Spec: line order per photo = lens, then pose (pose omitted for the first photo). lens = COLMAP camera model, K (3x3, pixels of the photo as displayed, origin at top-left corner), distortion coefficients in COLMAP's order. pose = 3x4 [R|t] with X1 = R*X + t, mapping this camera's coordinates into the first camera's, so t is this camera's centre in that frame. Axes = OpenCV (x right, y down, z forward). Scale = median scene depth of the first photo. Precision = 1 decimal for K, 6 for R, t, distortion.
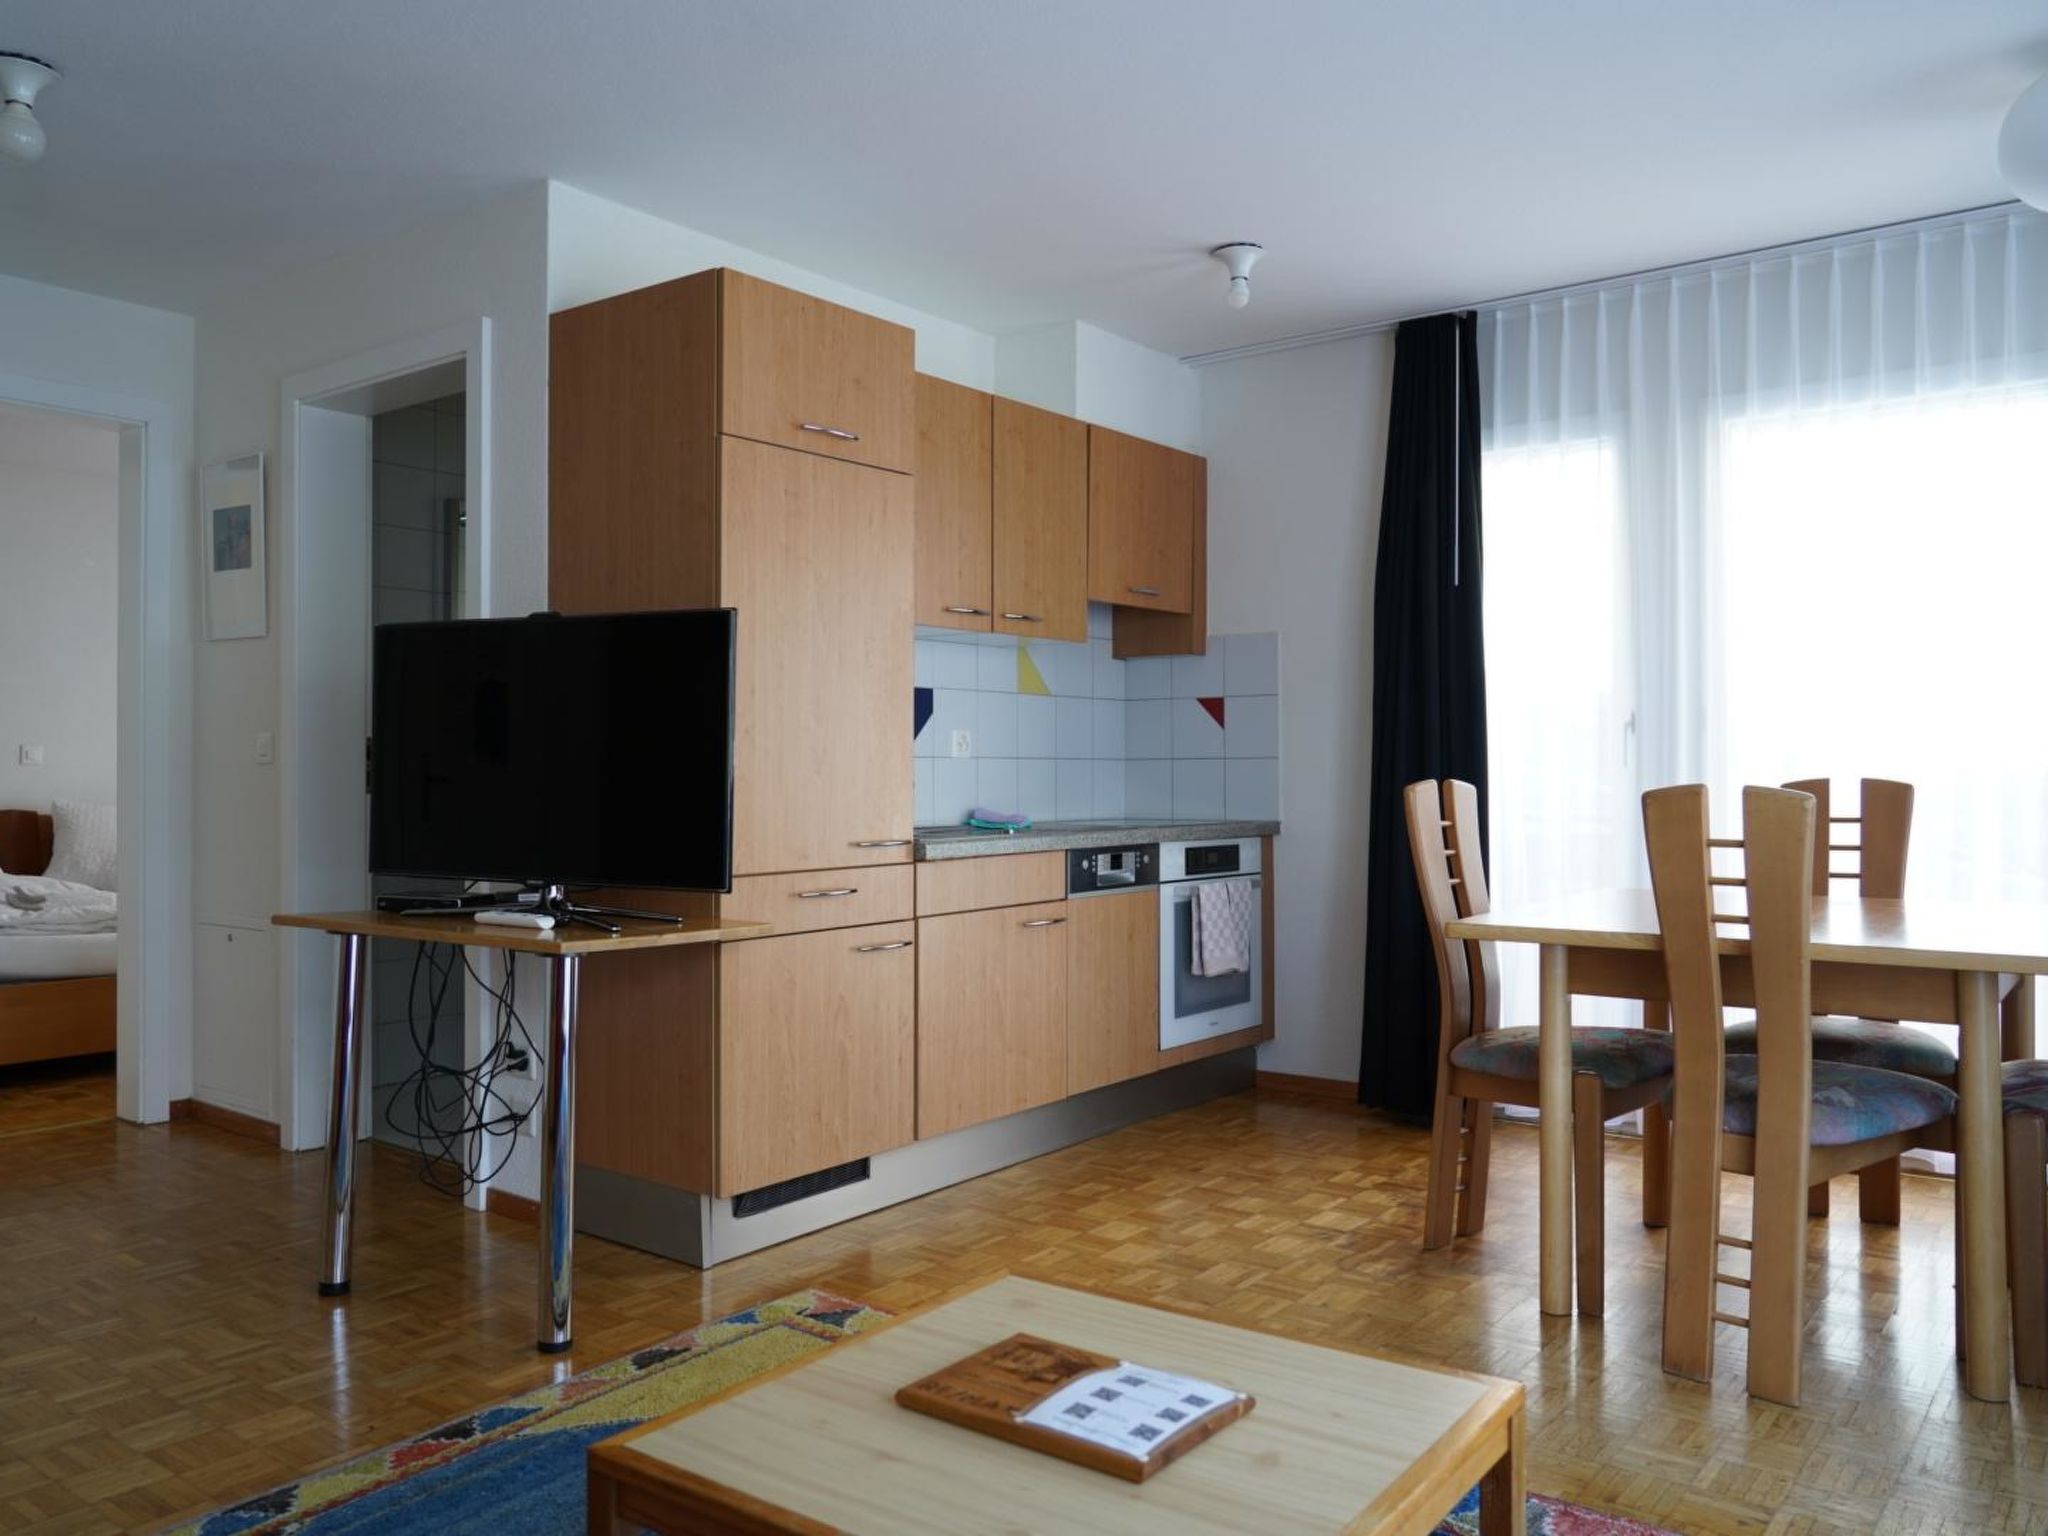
lens RADIAL K [[1557.7, 0, 1026.7], [0, 1557.7, 763.4], [0, 0, 1]] dist [-0.012973, -0.000588]
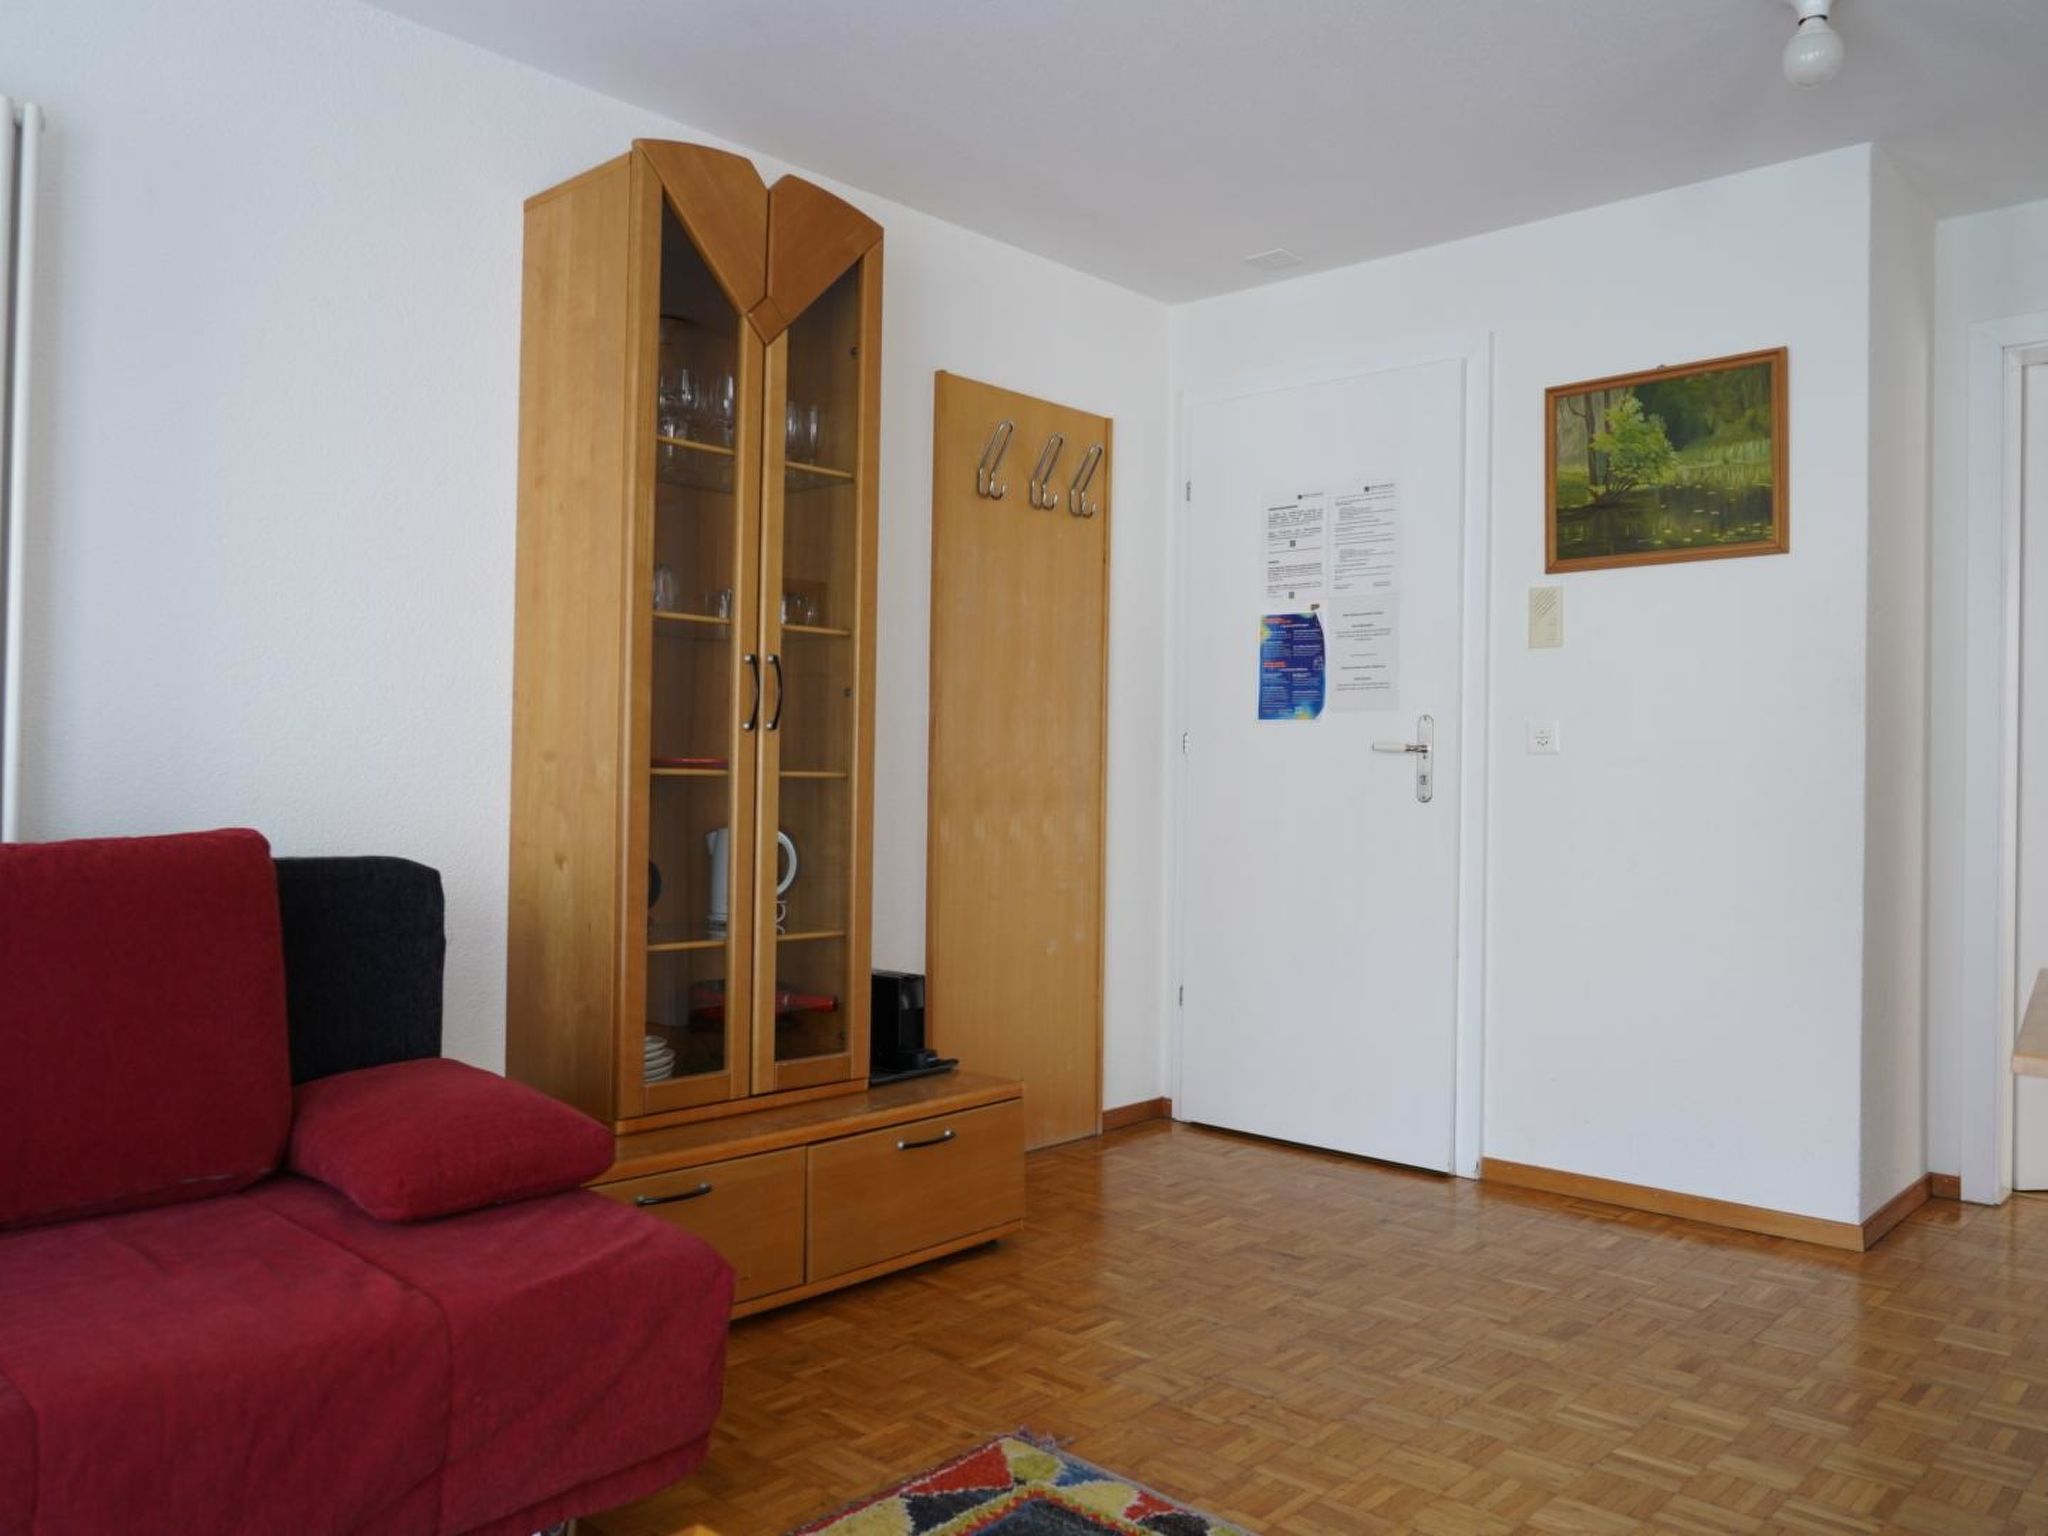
lens RADIAL K [[1557.7, 0, 1029.3], [0, 1557.7, 768.3], [0, 0, 1]] dist [-0.012973, -0.000588]
pose [[-0.079855, -0.009458, -0.996762, 0.235661], [-0.009606, 0.999916, -0.008718, 0.015764], [0.996760, 0.008878, -0.079939, 0.540414]]
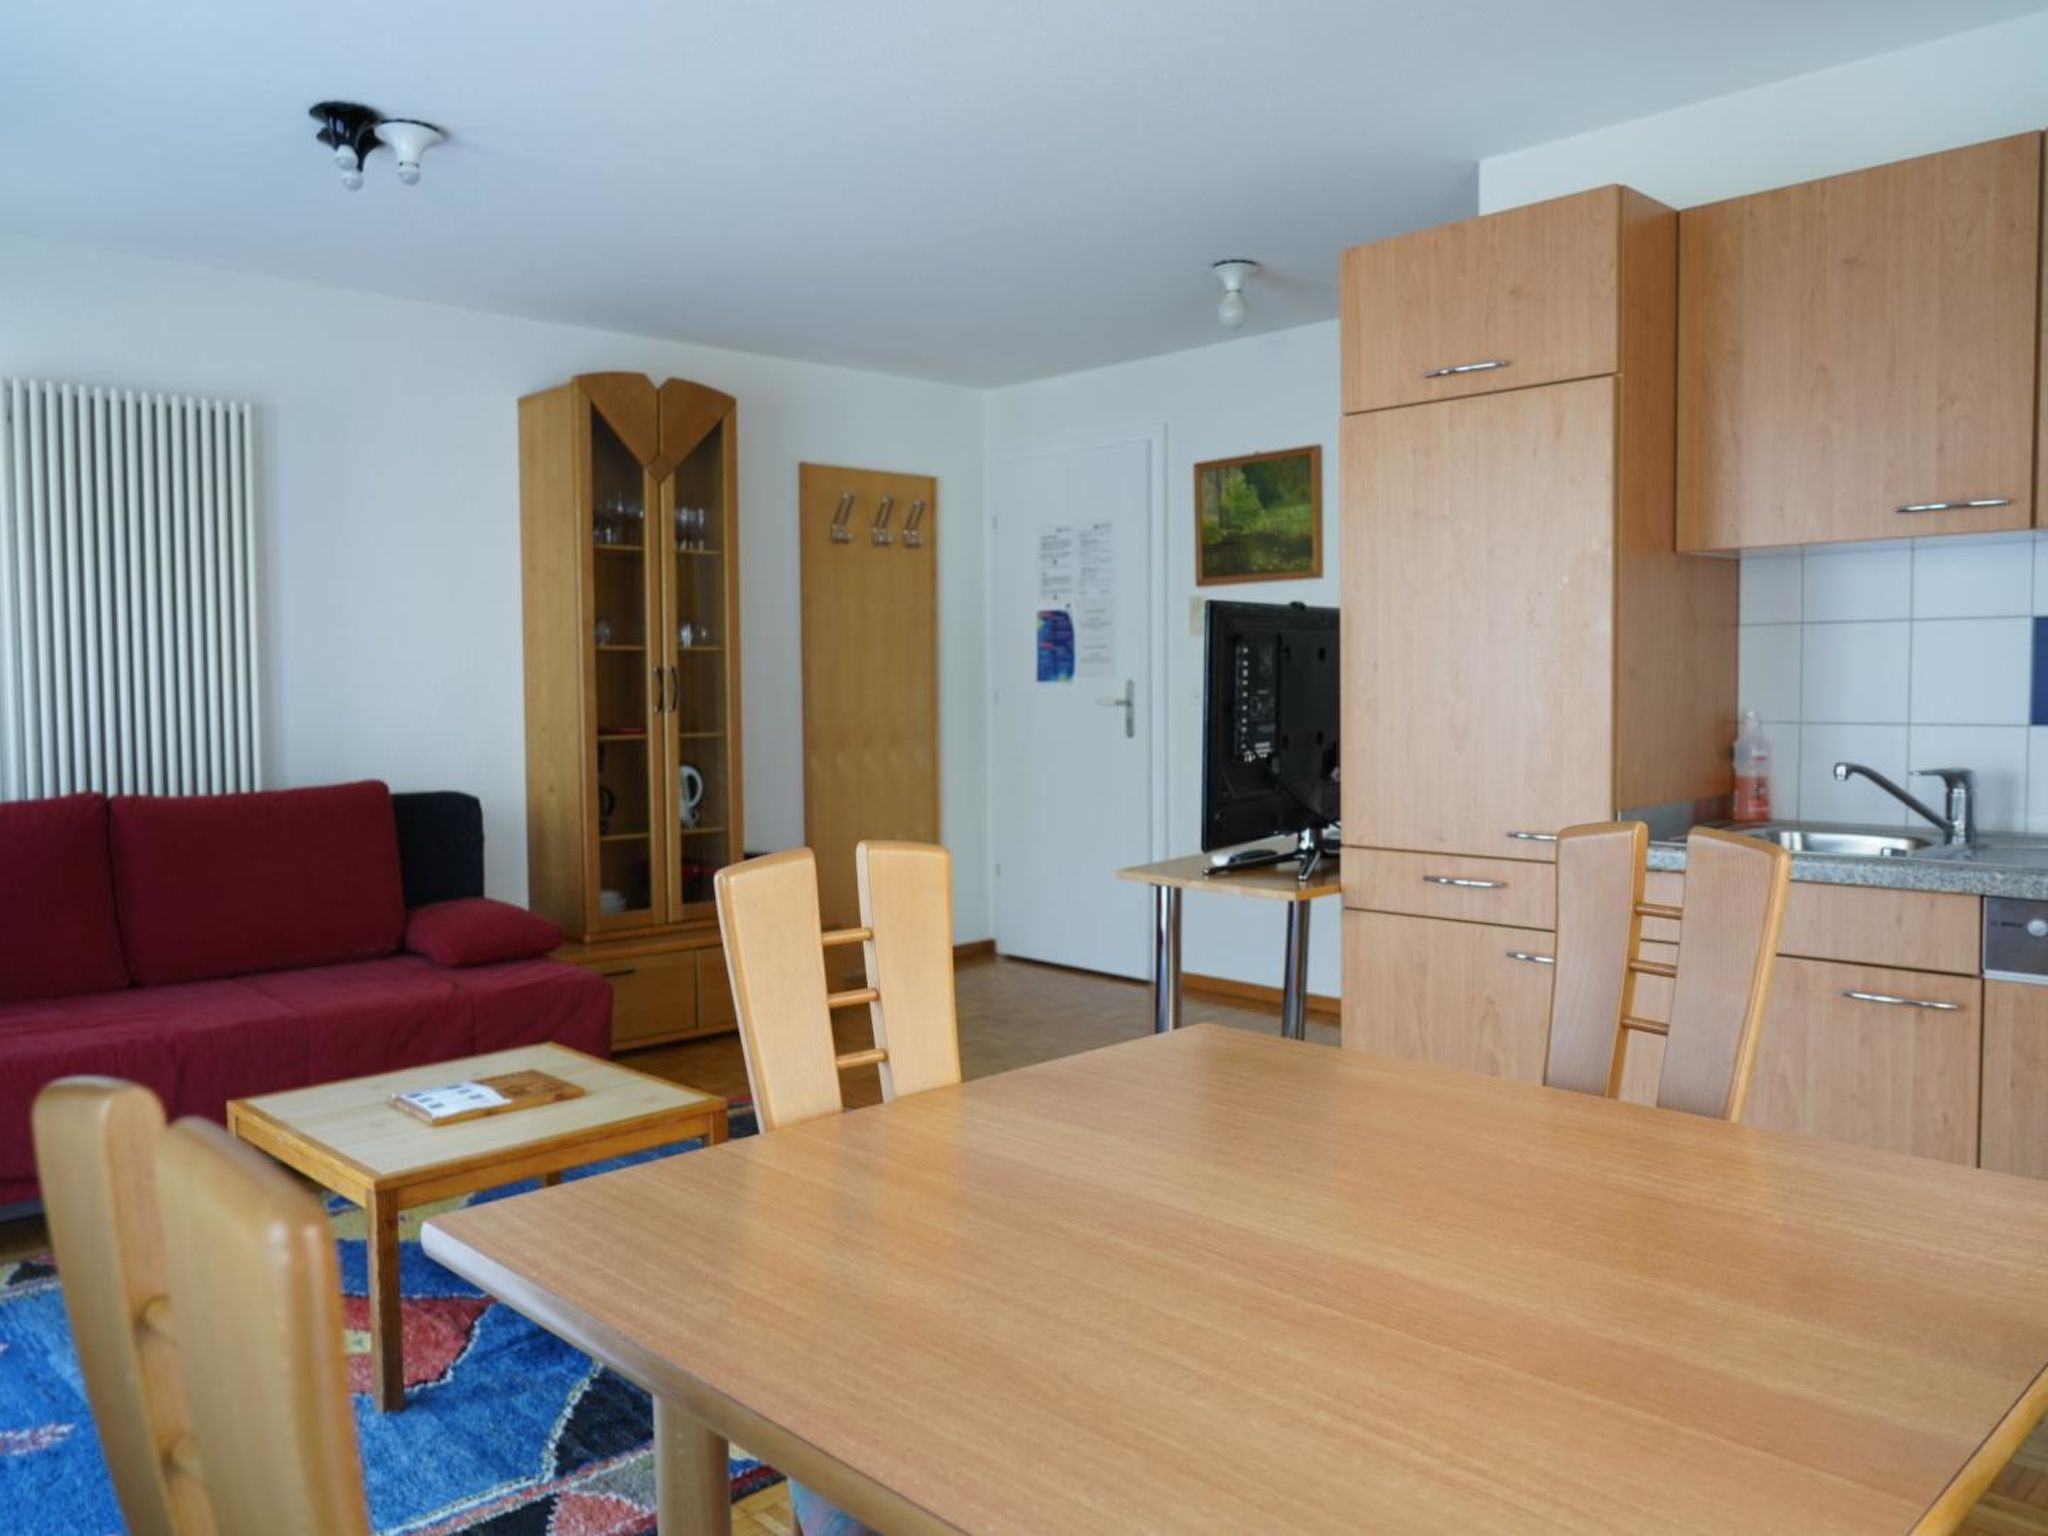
lens RADIAL K [[1557.7, 0, 1022.5], [0, 1557.7, 772.9], [0, 0, 1]] dist [-0.012973, -0.000588]
pose [[-0.153418, 0.058938, -0.986402, 0.819211], [0.012197, 0.998257, 0.057749, -0.036489], [0.988086, -0.003172, -0.153869, 0.900010]]
